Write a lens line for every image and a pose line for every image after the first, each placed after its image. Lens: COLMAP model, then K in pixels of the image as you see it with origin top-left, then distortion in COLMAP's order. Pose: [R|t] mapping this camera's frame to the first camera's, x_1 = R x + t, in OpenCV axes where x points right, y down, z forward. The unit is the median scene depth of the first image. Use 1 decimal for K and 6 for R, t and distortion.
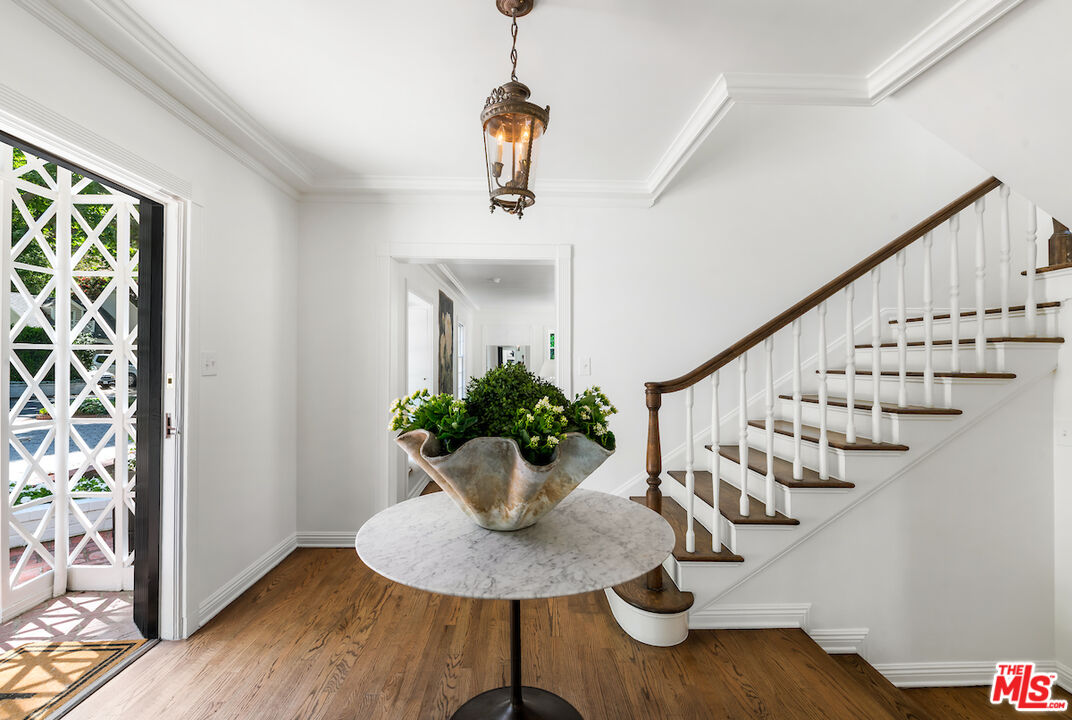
lens RADIAL K [[501.4, 0, 539.8], [0, 501.4, 359.0], [0, 0, 1]] dist [0.004217, 0.001013]
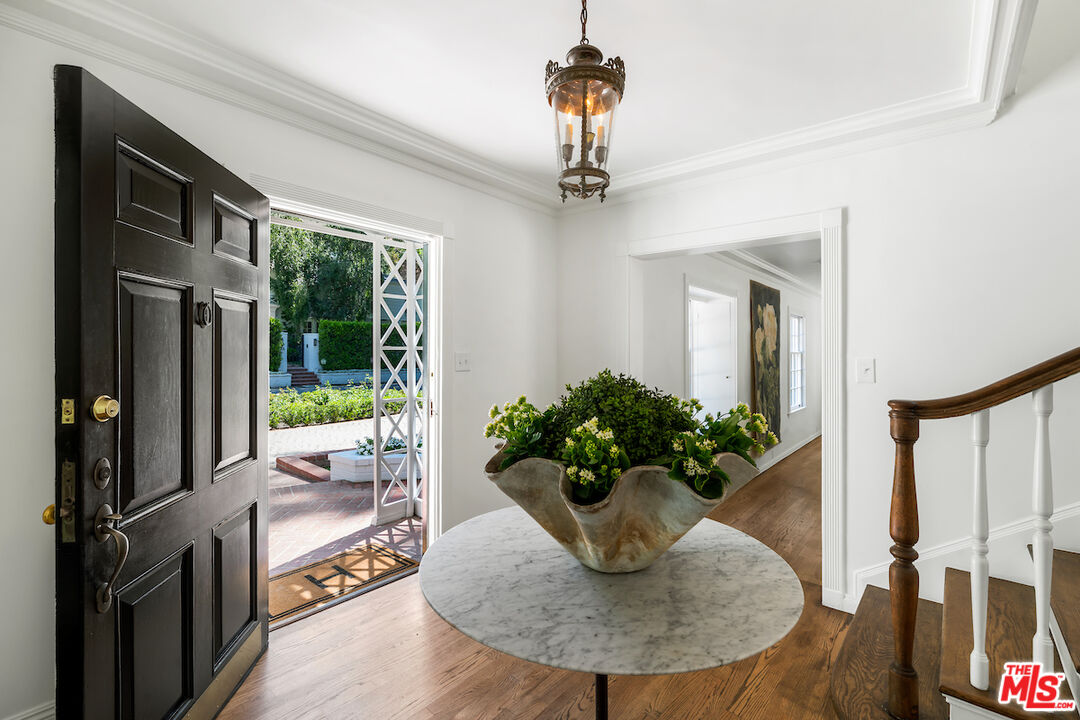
lens RADIAL K [[489.1, 0, 537.5], [0, 489.1, 353.5], [0, 0, 1]] dist [-0.003871, 0.000683]
pose [[0.732227, 0.003734, -0.681051, 0.335036], [-0.002598, 0.999993, 0.002690, -0.015727], [0.681056, -0.000200, 0.732231, 0.233156]]
